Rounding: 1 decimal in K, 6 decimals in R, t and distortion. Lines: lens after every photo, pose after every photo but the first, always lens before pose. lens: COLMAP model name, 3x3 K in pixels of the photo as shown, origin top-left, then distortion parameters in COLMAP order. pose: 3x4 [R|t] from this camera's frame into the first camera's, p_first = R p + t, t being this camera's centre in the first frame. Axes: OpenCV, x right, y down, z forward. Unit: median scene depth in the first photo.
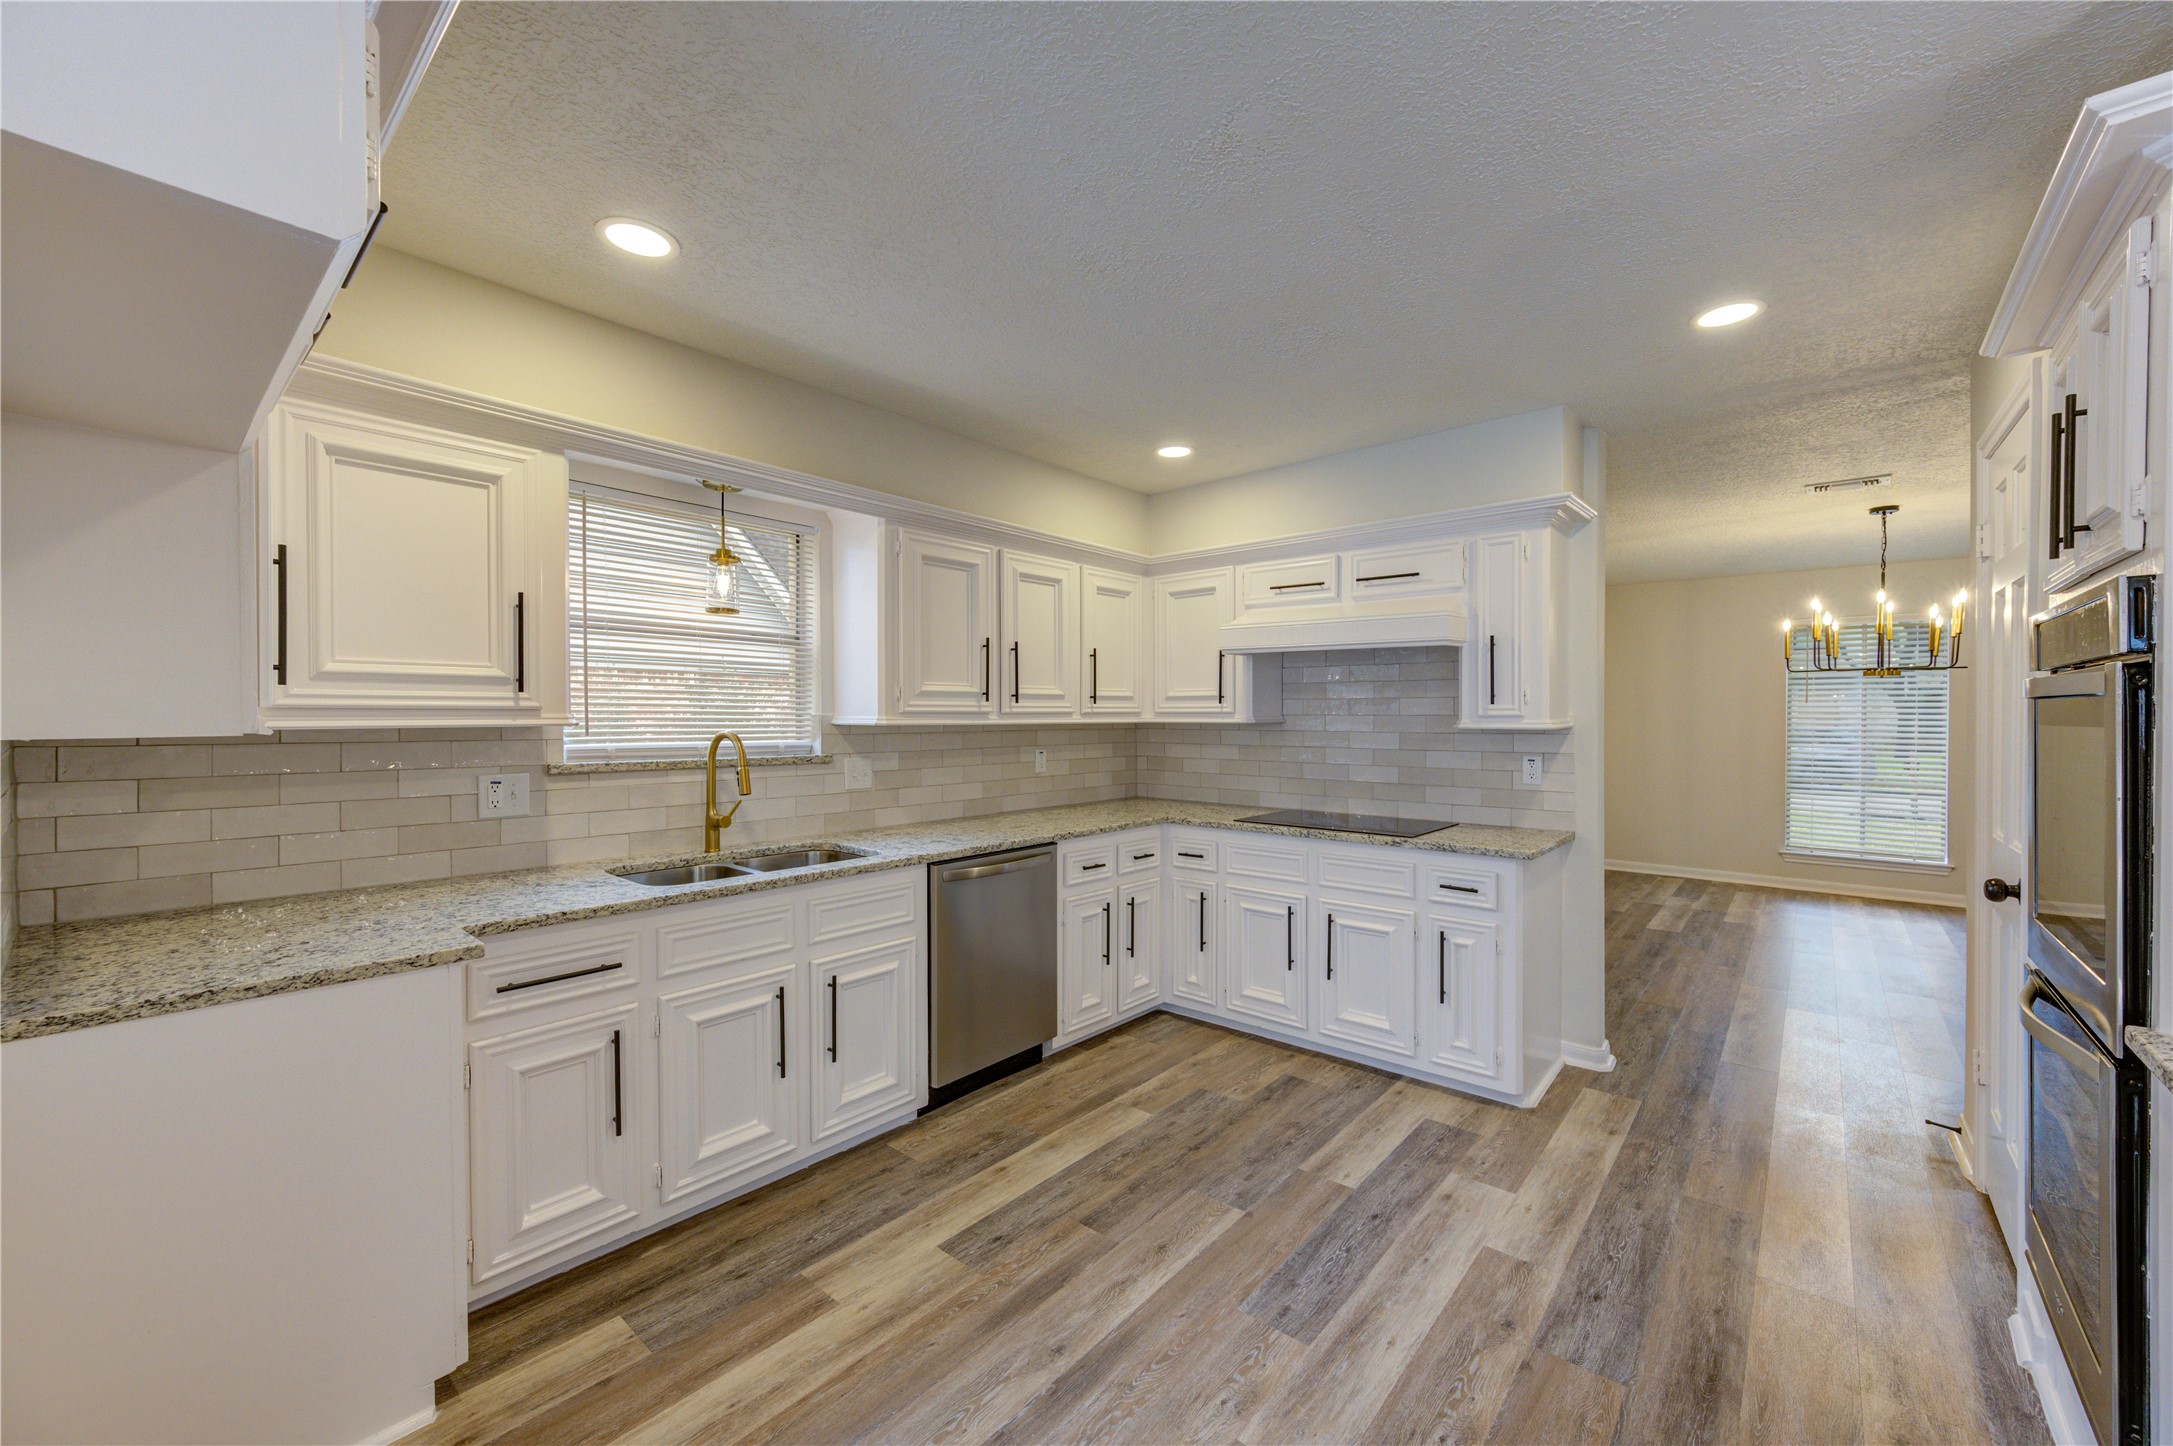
lens RADIAL K [[856.1, 0, 1079.4], [0, 856.1, 723.4], [0, 0, 1]] dist [0.000314, -0.000453]
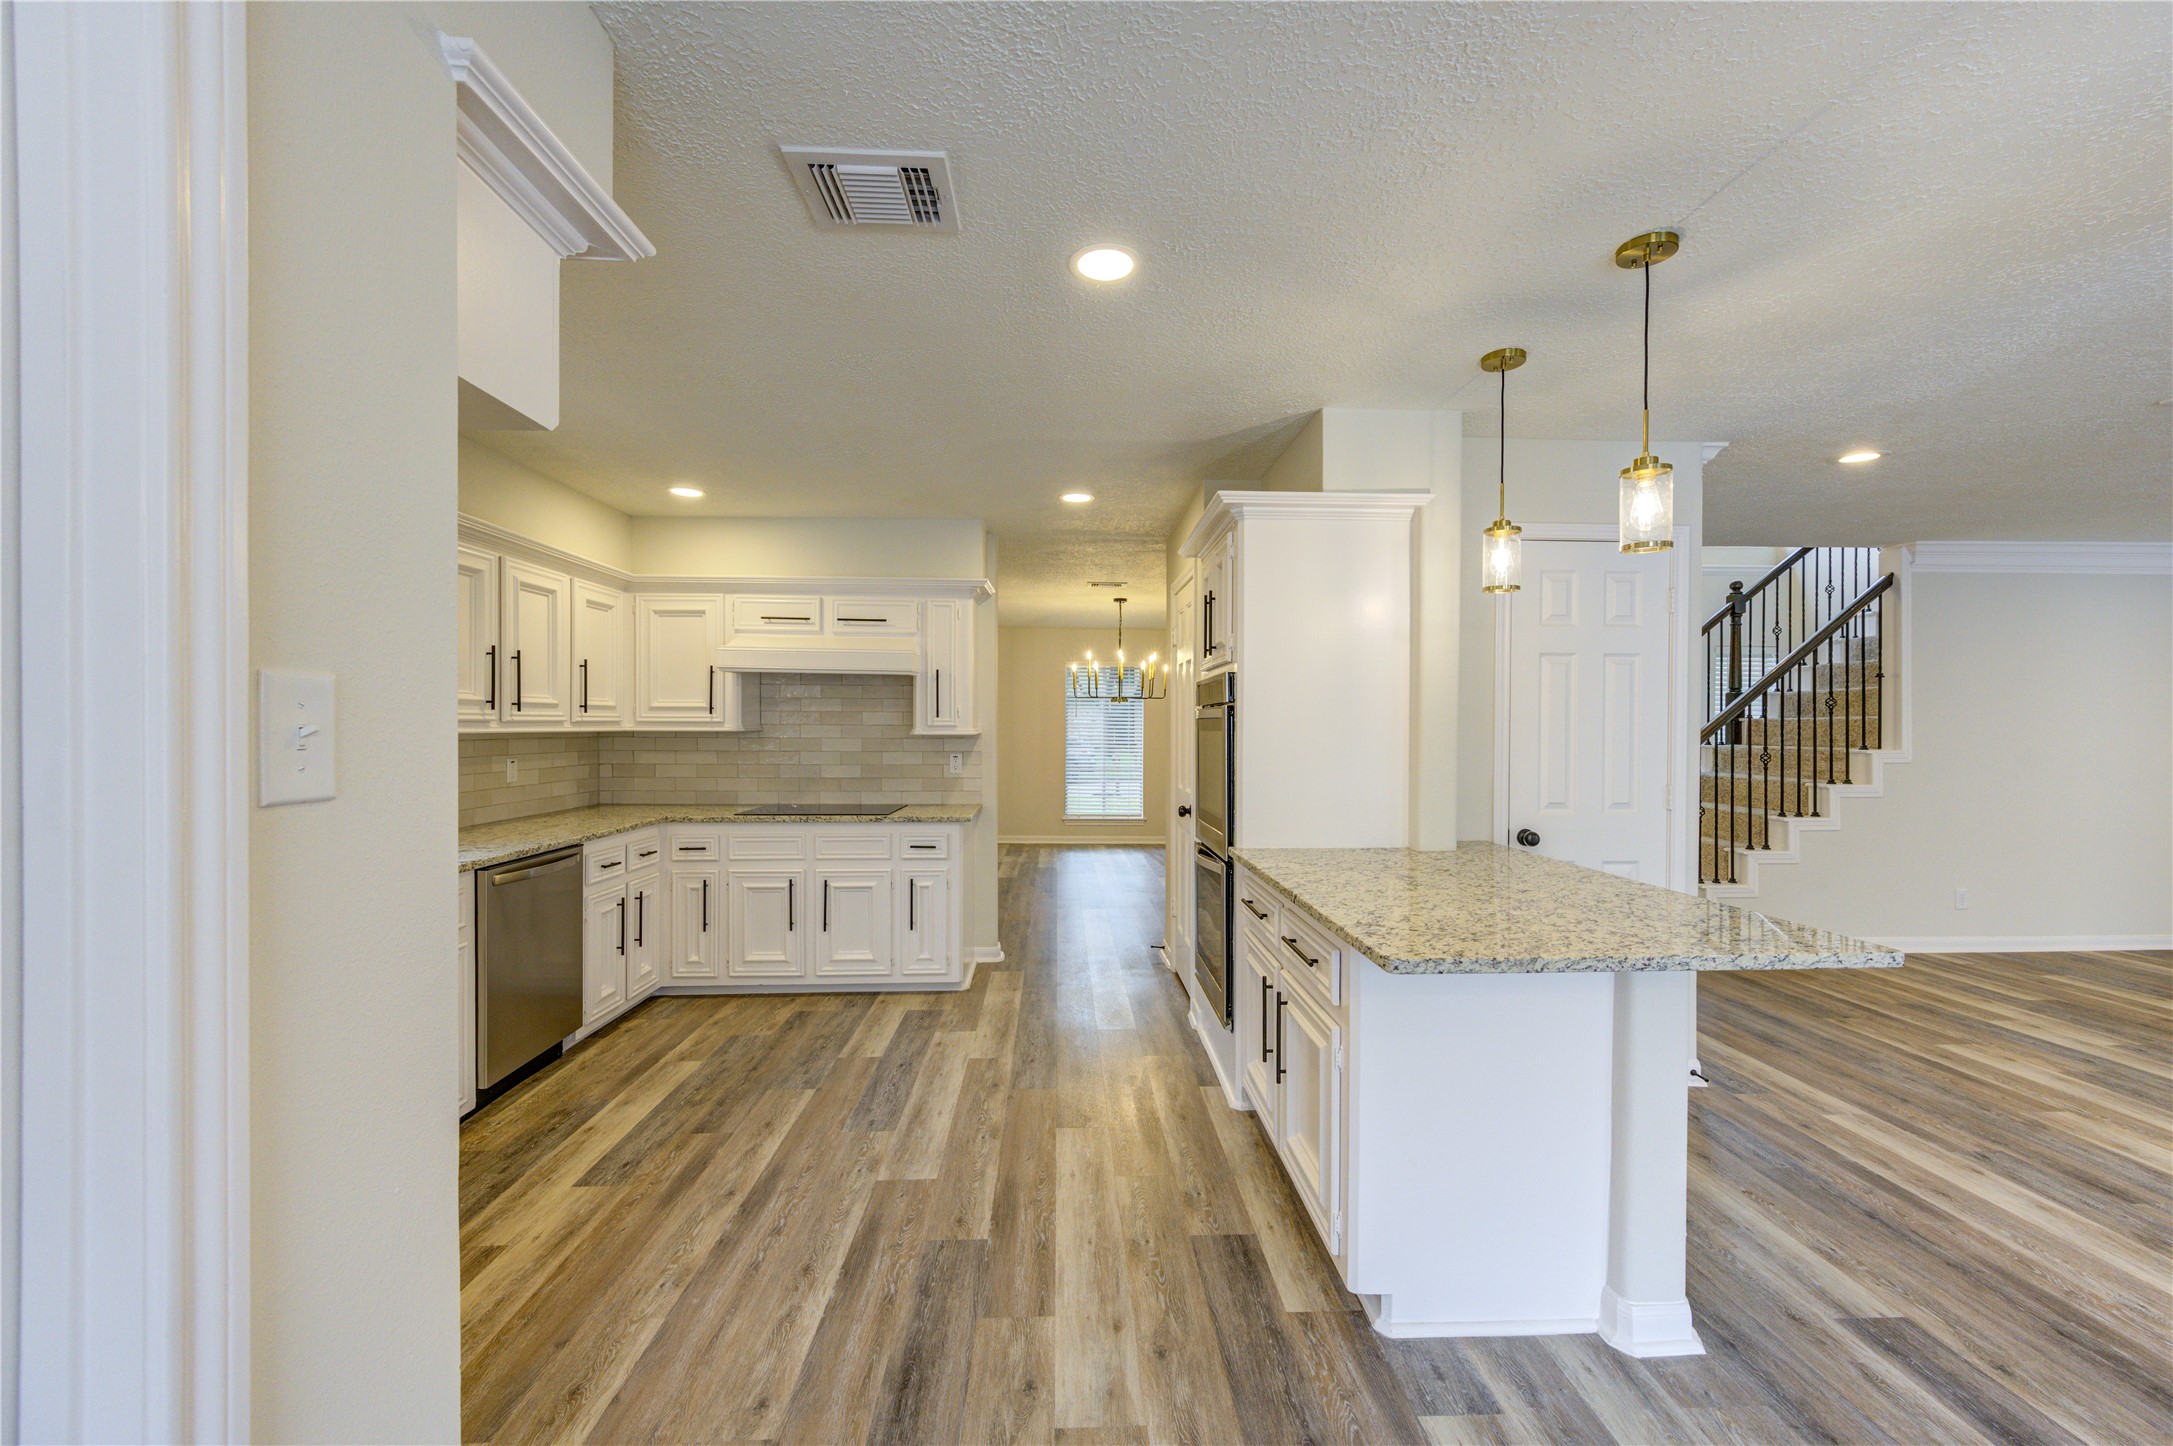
lens RADIAL K [[855.5, 0, 1094.9], [0, 855.5, 727.6], [0, 0, 1]] dist [0.002689, -0.000154]
pose [[0.728258, 0.001763, 0.685301, -0.301158], [0.002655, 0.999982, -0.005394, 0.002610], [-0.685298, 0.005747, 0.728240, -0.216833]]
